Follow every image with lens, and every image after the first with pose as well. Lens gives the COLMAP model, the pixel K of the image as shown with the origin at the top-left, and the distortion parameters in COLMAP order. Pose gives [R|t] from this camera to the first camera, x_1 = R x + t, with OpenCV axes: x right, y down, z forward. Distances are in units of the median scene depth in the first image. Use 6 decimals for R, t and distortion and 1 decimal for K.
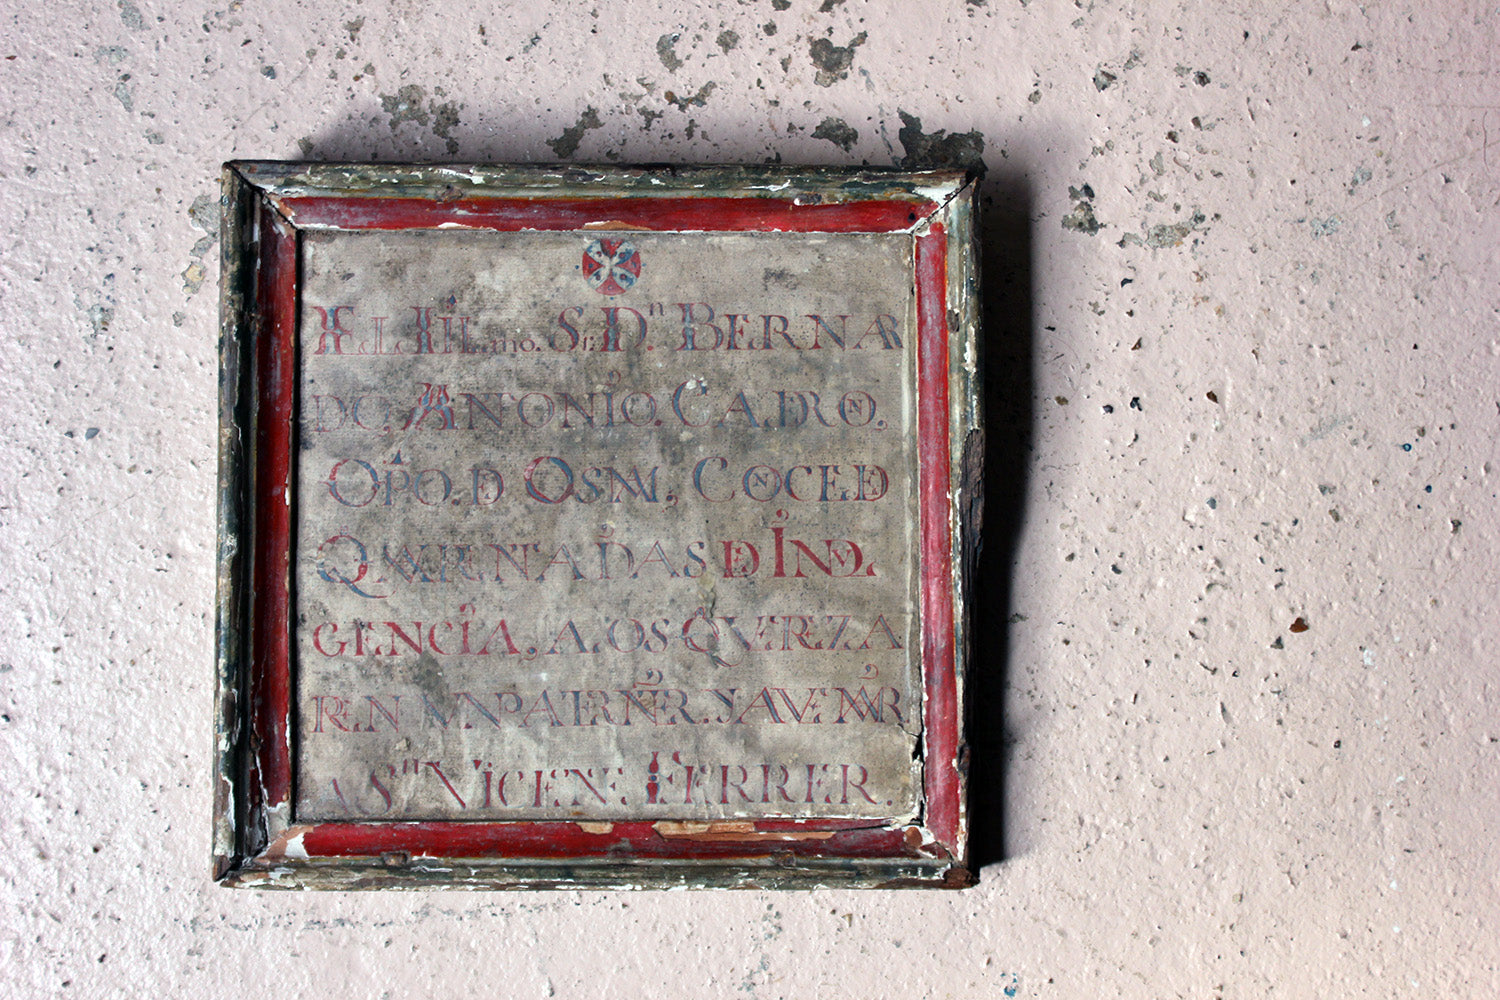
lens RADIAL K [[2351.9, 0, 749.9], [0, 2351.9, 509.2], [0, 0, 1]] dist [-0.034576, 0.090224]
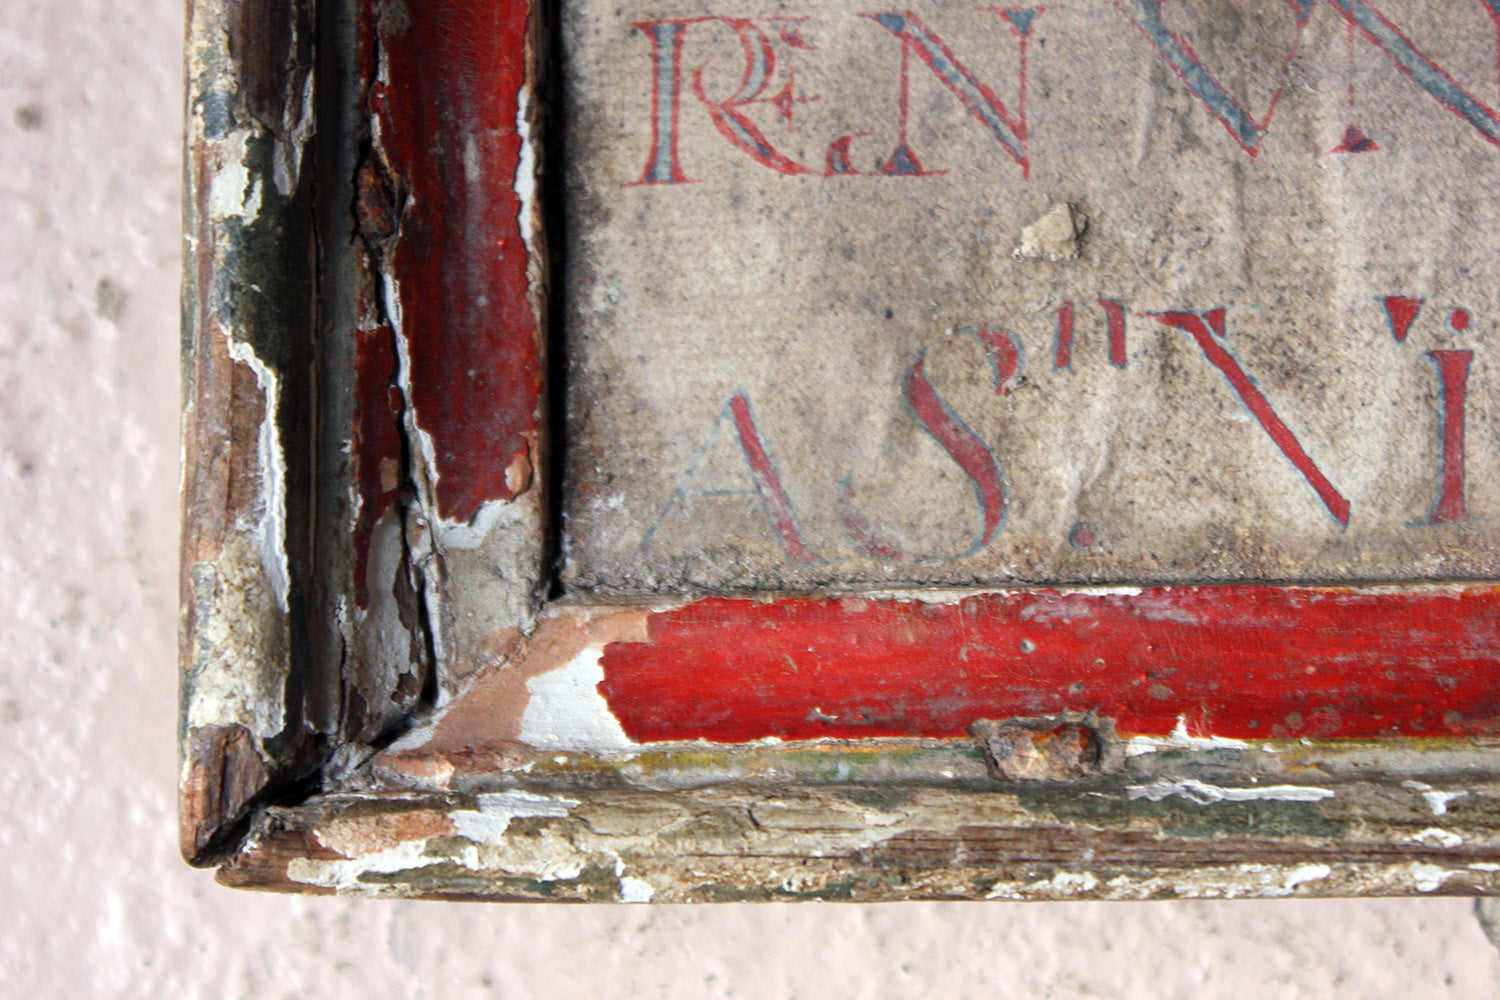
lens RADIAL K [[3436.0, 0, 750.8], [0, 3436.0, 498.0], [0, 0, 1]] dist [0.034830, 0.307678]
pose [[0.998627, -0.017104, -0.049512, -0.160205], [0.013866, 0.997788, -0.065019, 0.144681], [0.050514, 0.064243, 0.996655, 0.684783]]
